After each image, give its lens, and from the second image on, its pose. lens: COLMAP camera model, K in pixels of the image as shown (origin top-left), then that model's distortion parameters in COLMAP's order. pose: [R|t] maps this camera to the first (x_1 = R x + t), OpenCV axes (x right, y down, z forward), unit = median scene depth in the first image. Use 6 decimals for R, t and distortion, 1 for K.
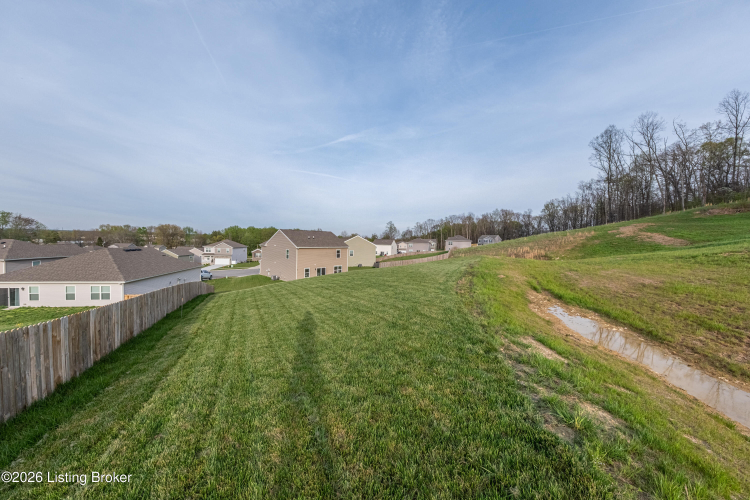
lens RADIAL K [[260.3, 0, 377.7], [0, 260.3, 248.8], [0, 0, 1]] dist [-0.000498, -0.000664]
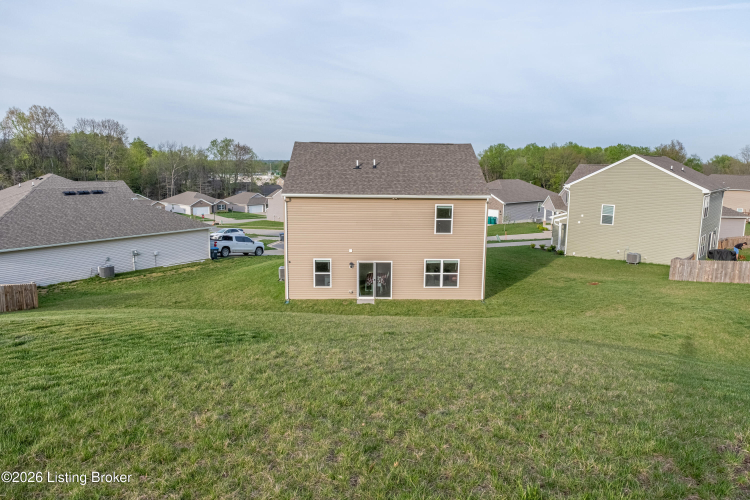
lens RADIAL K [[520.7, 0, 373.0], [0, 520.7, 238.6], [0, 0, 1]] dist [-0.032597, 0.029077]
pose [[0.676522, 0.085926, -0.731393, 0.152336], [-0.015926, 0.994644, 0.102123, -0.011838], [0.736251, -0.057441, 0.674267, 0.400695]]
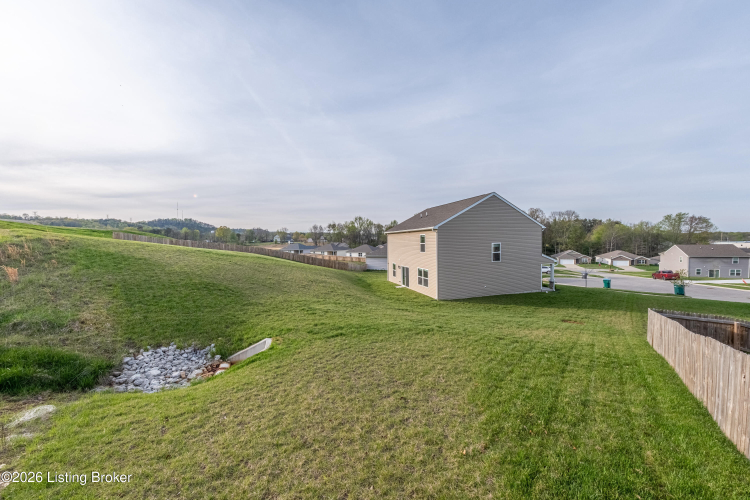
lens RADIAL K [[255.2, 0, 378.6], [0, 255.2, 248.0], [0, 0, 1]] dist [0.002030, -0.000190]
pose [[-0.506756, 0.005908, -0.862070, 0.199630], [-0.024119, 0.999488, 0.021028, 0.014085], [0.861752, 0.031448, -0.506354, 0.831557]]
